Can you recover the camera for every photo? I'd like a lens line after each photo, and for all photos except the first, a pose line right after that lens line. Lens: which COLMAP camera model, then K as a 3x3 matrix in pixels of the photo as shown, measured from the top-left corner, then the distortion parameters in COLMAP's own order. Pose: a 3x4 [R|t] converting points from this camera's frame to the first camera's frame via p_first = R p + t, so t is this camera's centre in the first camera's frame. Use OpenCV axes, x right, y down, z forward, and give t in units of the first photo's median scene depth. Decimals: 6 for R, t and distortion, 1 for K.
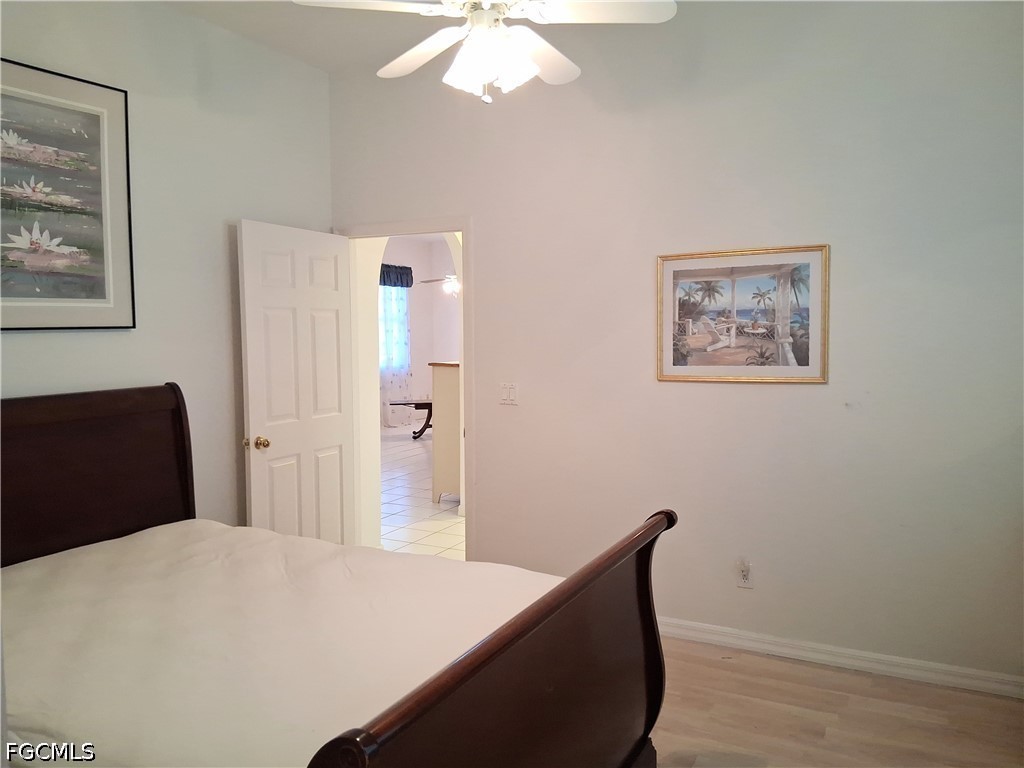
lens RADIAL K [[781.4, 0, 511.2], [0, 781.4, 385.0], [0, 0, 1]] dist [0.016212, 0.001401]
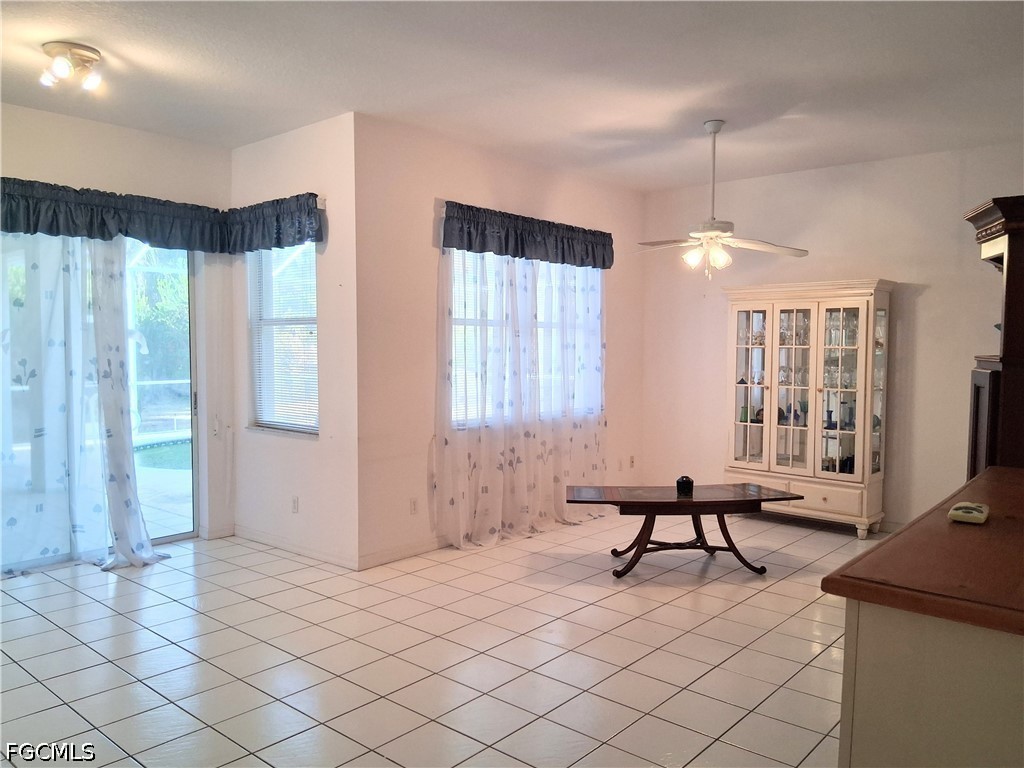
lens RADIAL K [[781.4, 0, 512.6], [0, 781.4, 386.9], [0, 0, 1]] dist [0.016212, 0.001401]
pose [[0.974581, 0.024549, -0.222687, -0.070682], [-0.028469, 0.999491, -0.014412, -0.030722], [0.222220, 0.020385, 0.974783, 0.449046]]
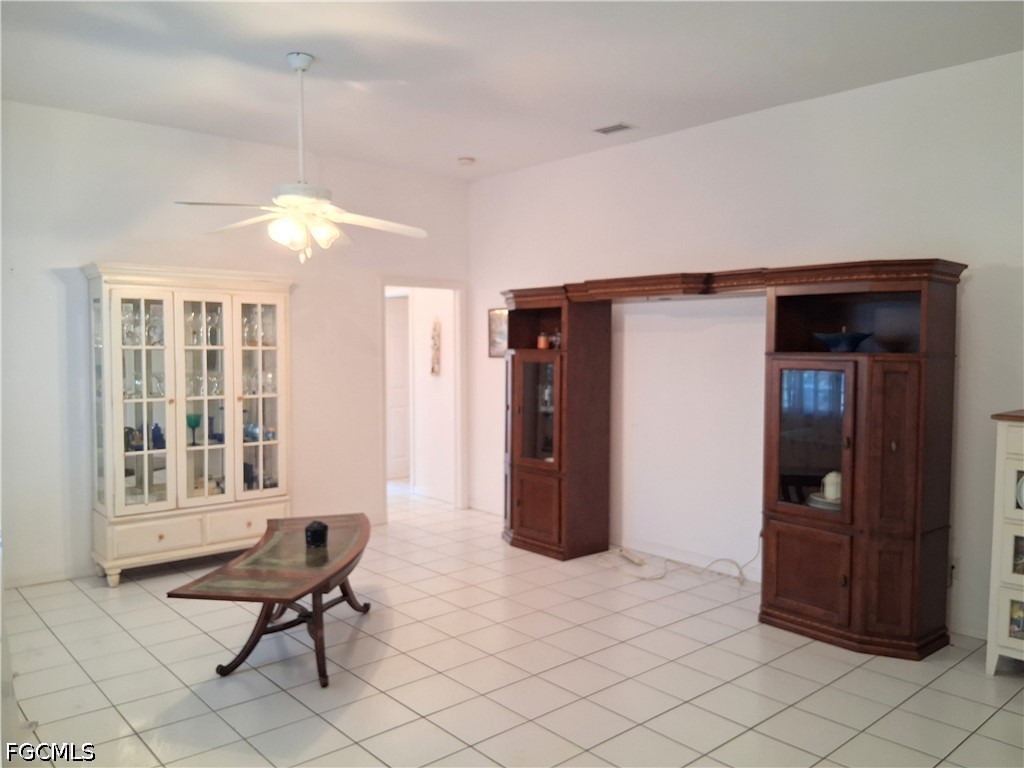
lens RADIAL K [[781.4, 0, 513.9], [0, 781.4, 384.4], [0, 0, 1]] dist [0.016212, 0.001401]
pose [[0.343322, -0.027078, 0.938827, -0.322260], [0.056353, 0.998377, 0.008187, -0.043488], [-0.937525, 0.050095, 0.344291, 0.679739]]
